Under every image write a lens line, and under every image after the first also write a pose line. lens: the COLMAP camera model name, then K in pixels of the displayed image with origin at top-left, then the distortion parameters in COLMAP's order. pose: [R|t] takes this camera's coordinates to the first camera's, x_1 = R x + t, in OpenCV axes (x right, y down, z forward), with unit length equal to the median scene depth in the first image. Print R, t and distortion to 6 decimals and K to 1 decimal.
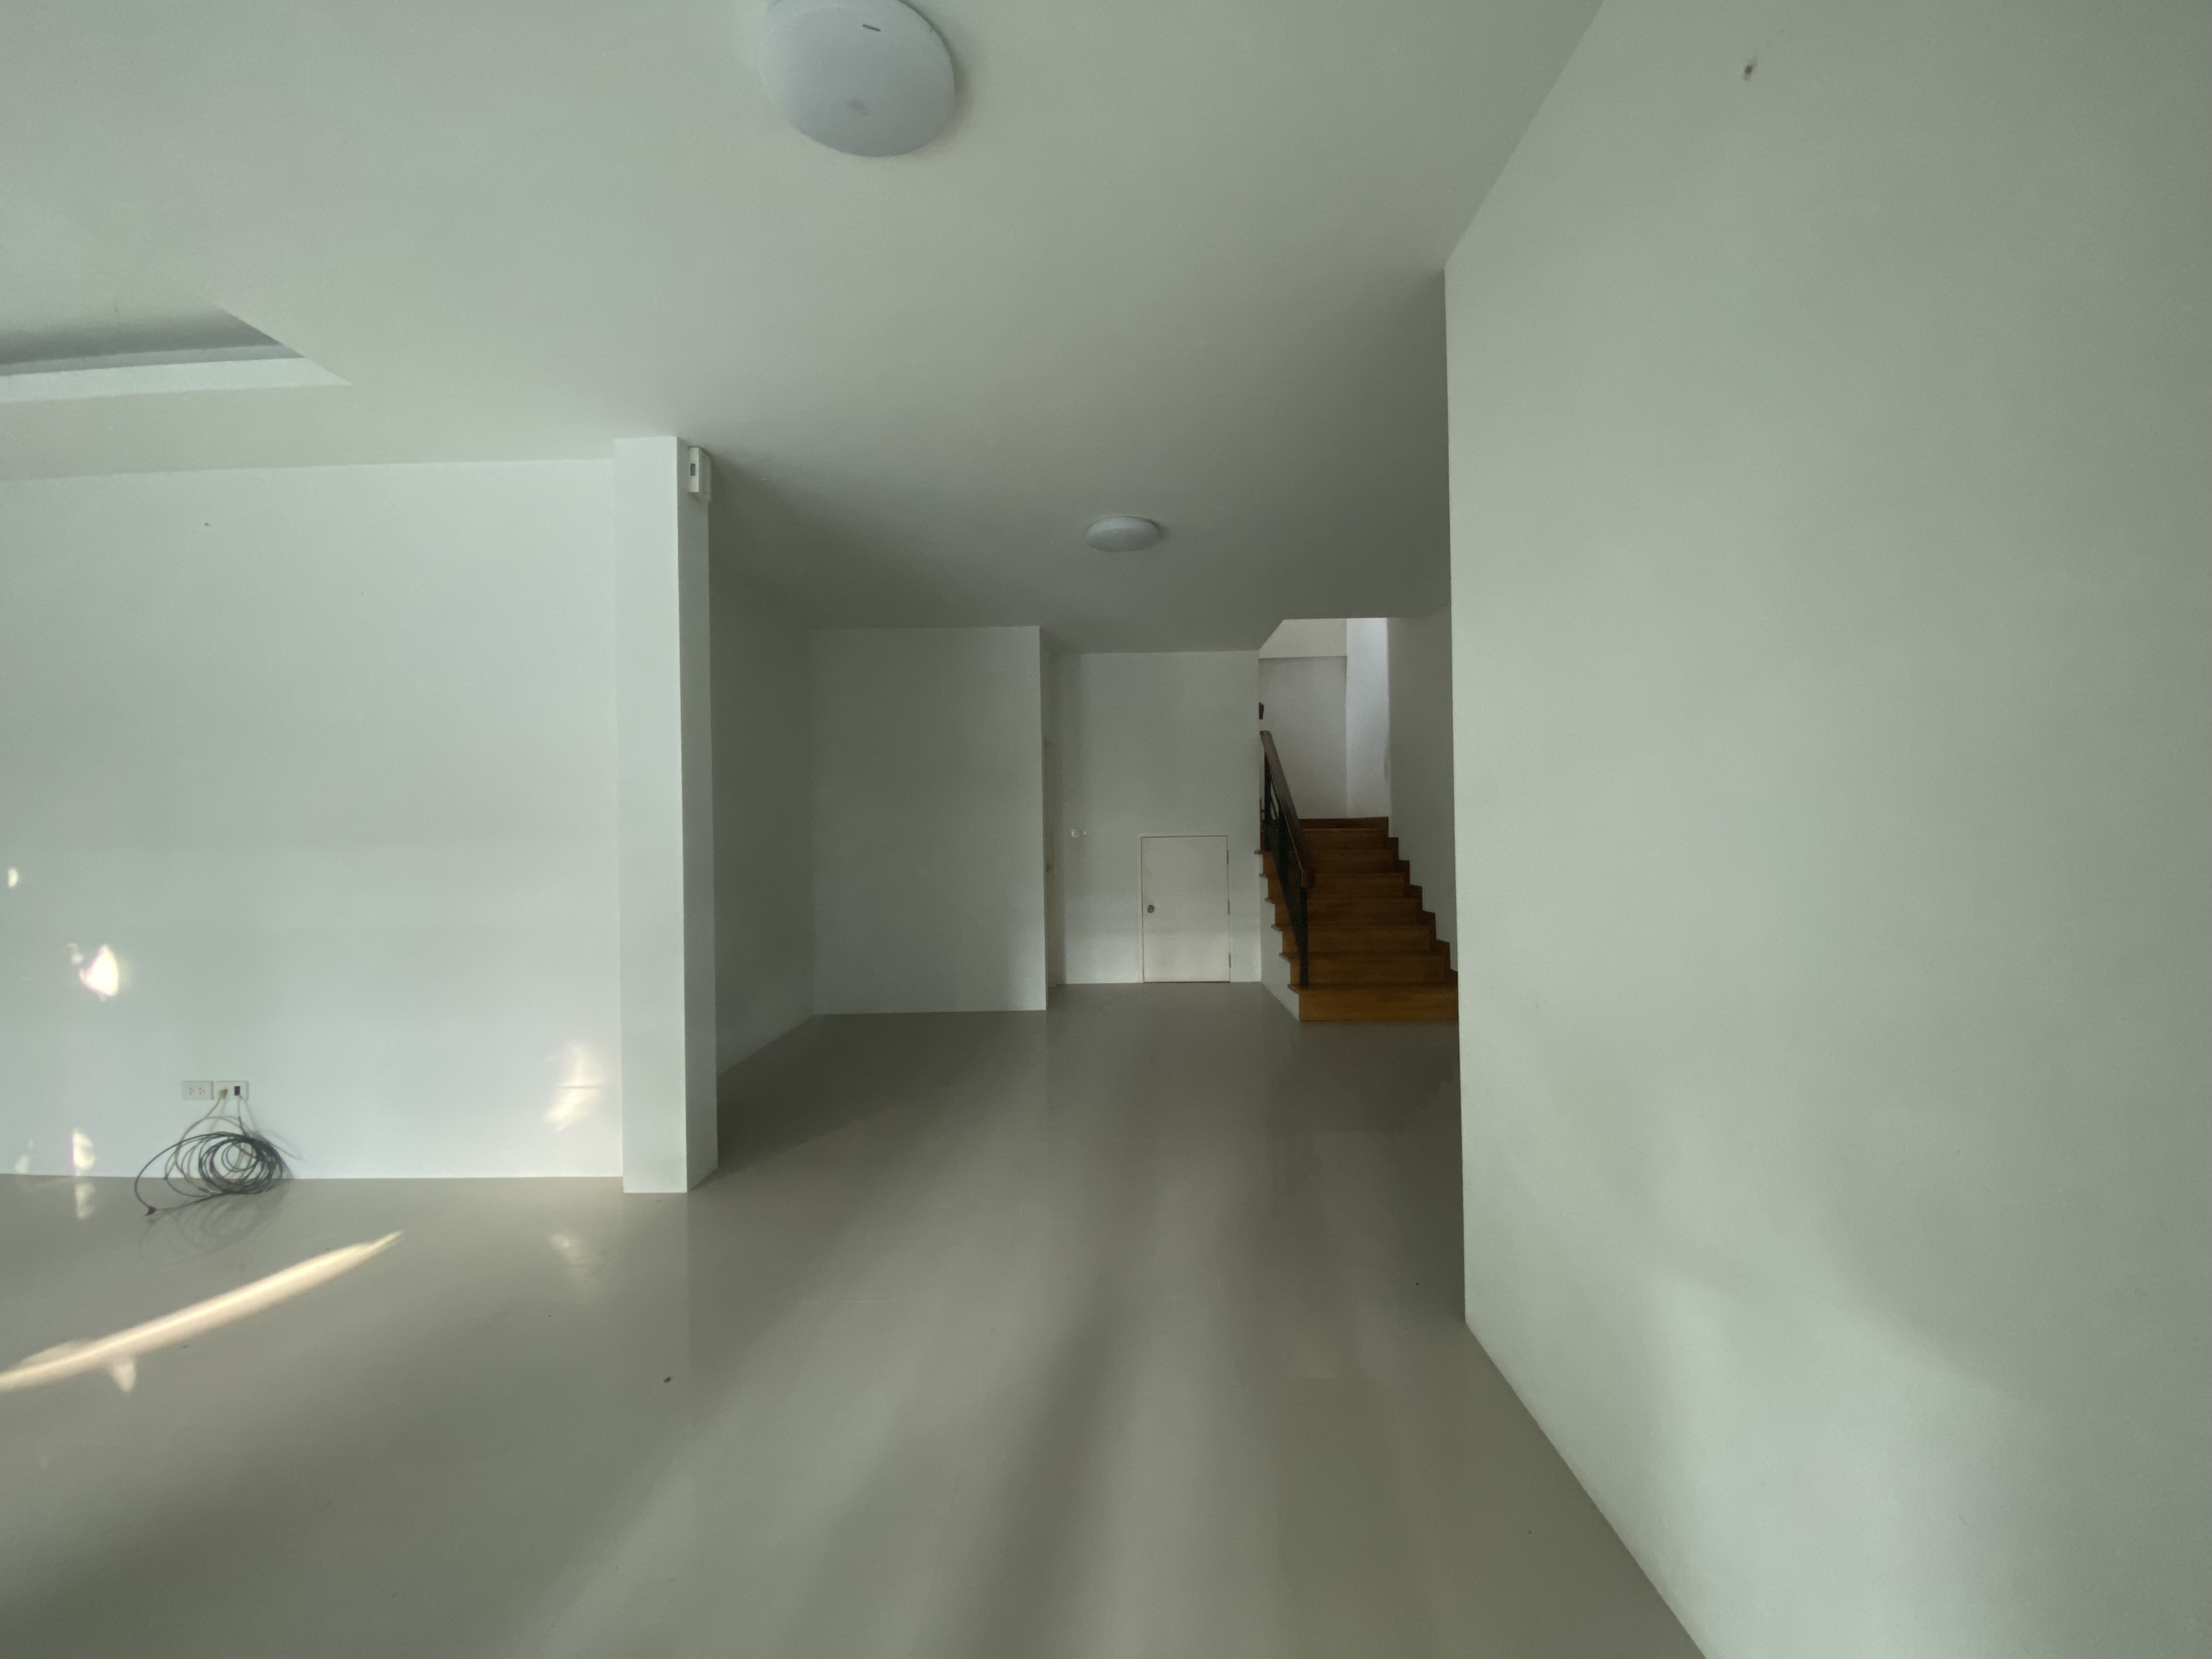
lens RADIAL K [[895.8, 0, 1106.0], [0, 895.8, 829.5], [0, 0, 1]] dist [0.033629, -0.031074]
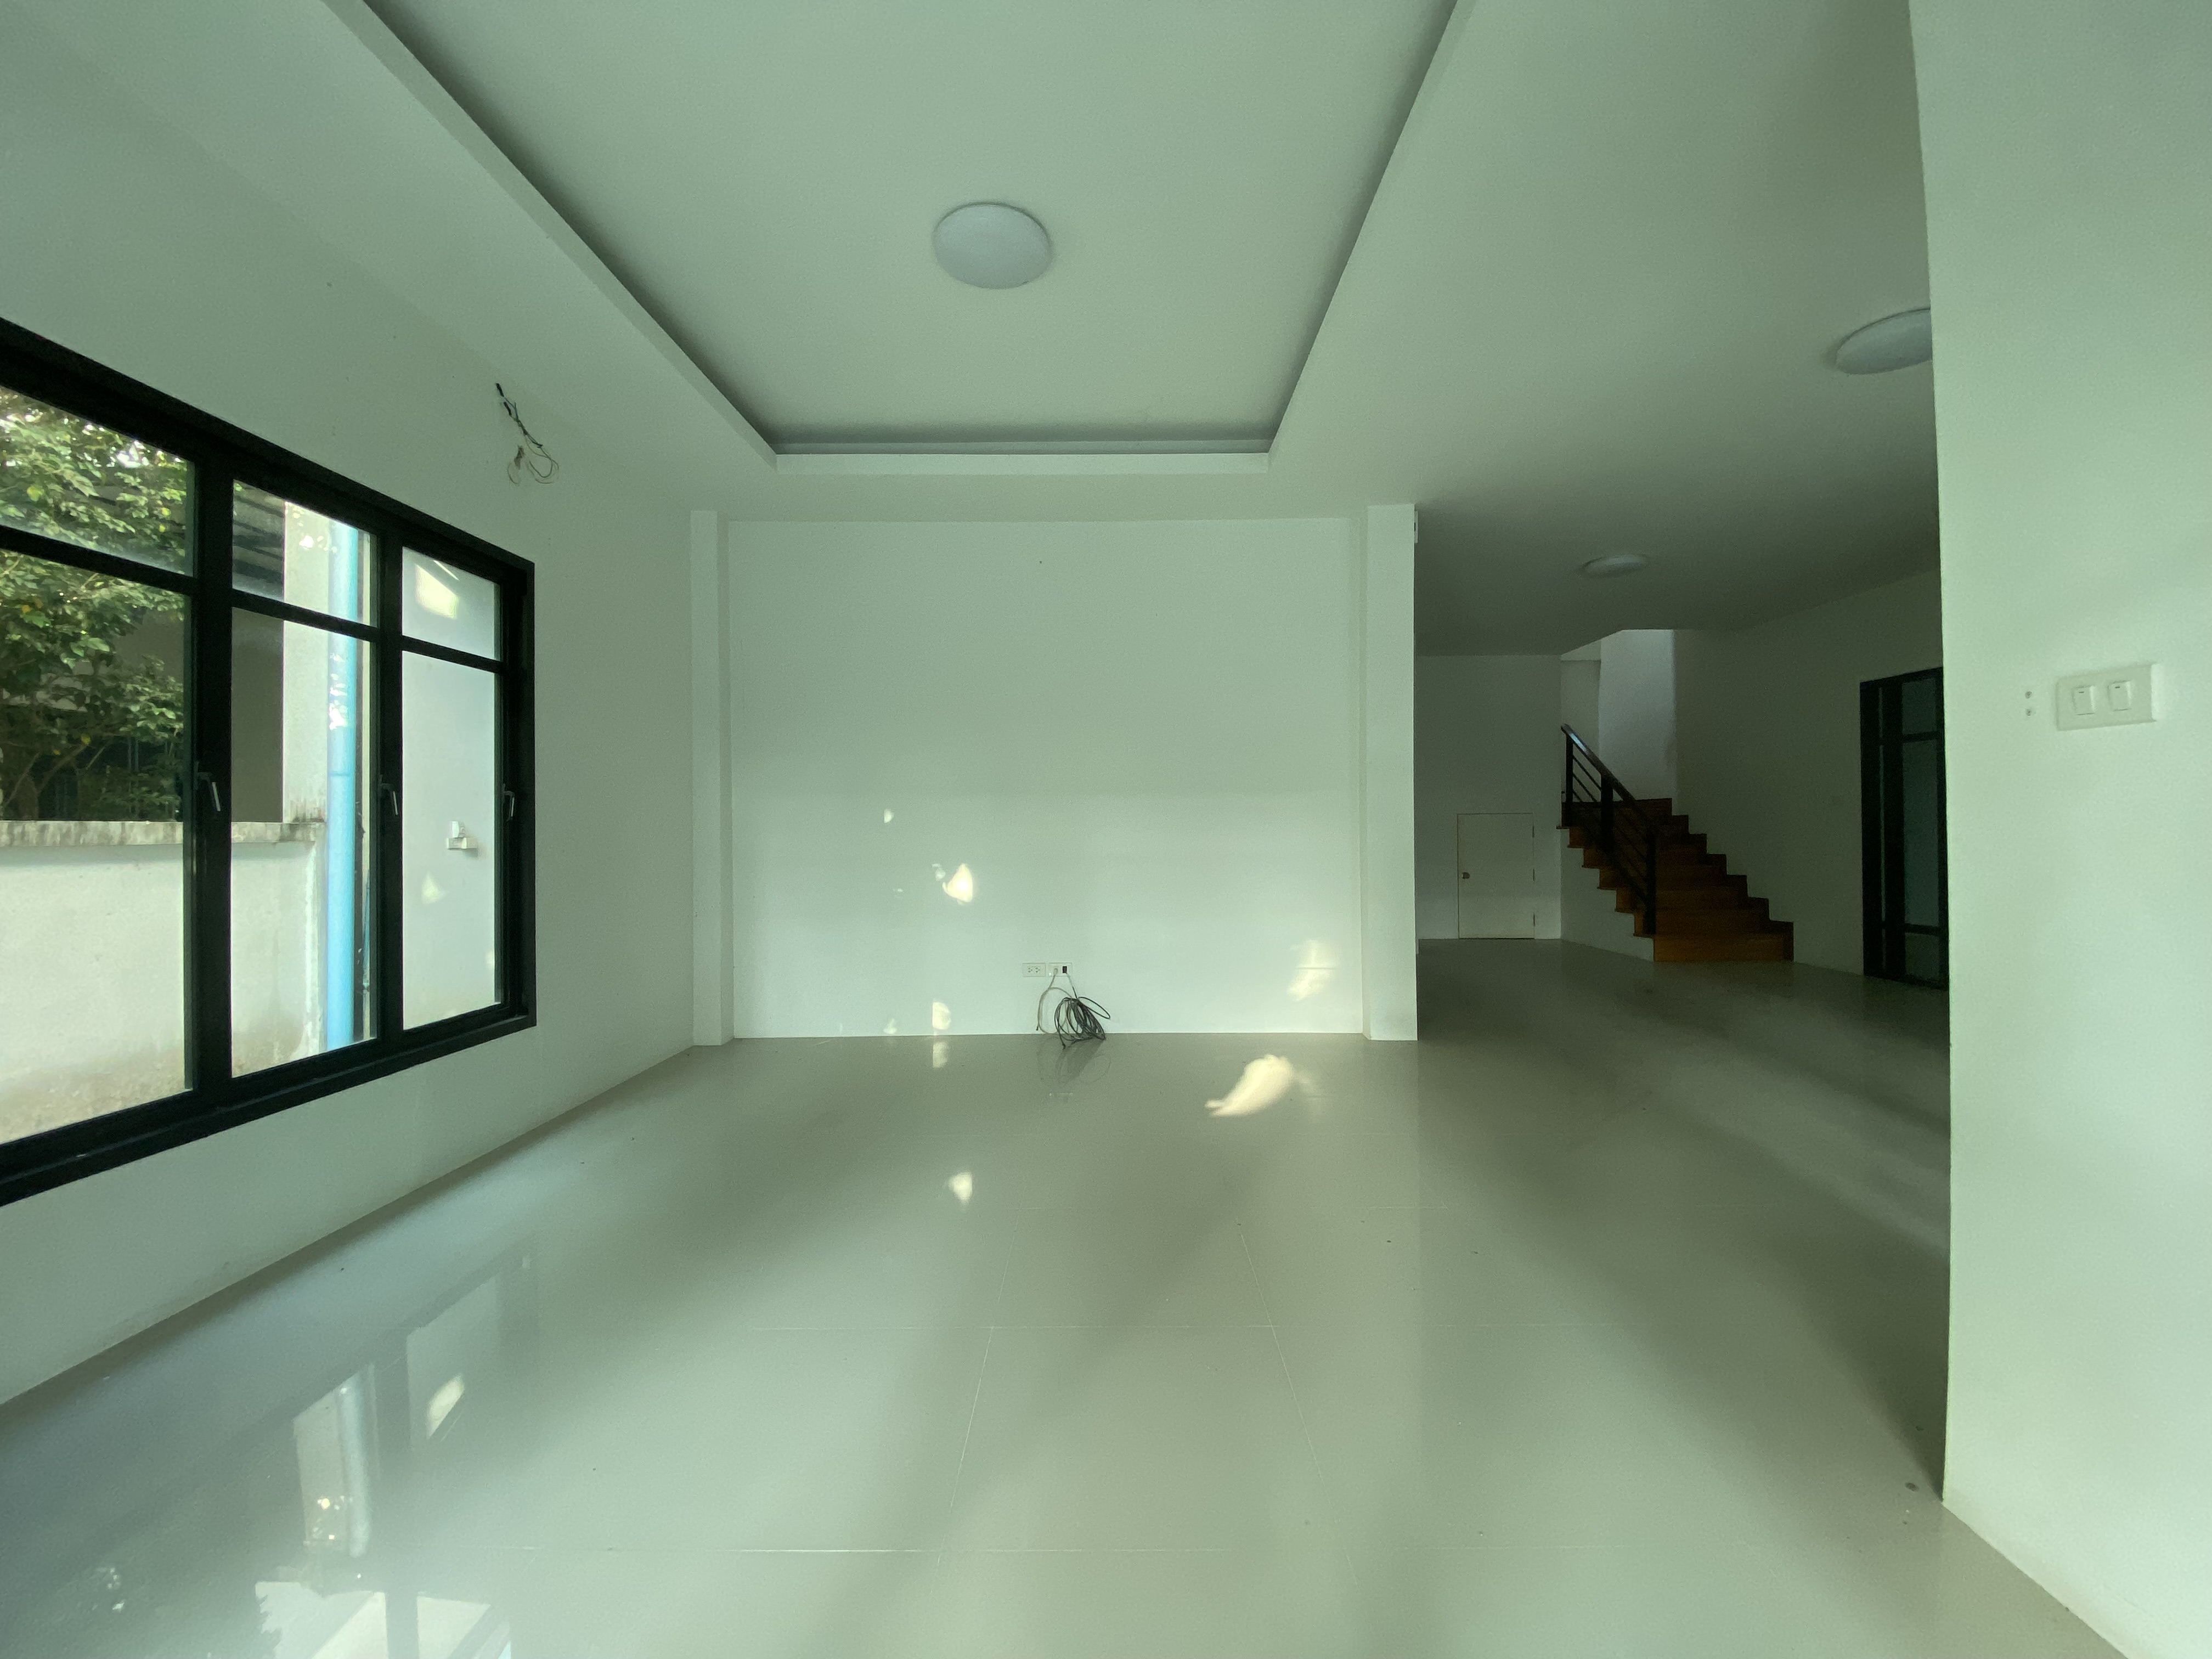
lens RADIAL K [[895.8, 0, 1106.0], [0, 895.8, 829.5], [0, 0, 1]] dist [0.033629, -0.031074]
pose [[0.999957, 0.007862, -0.005008, -0.899687], [-0.007880, 0.999962, -0.003664, 0.078434], [0.004979, 0.003704, 0.999981, -0.388635]]
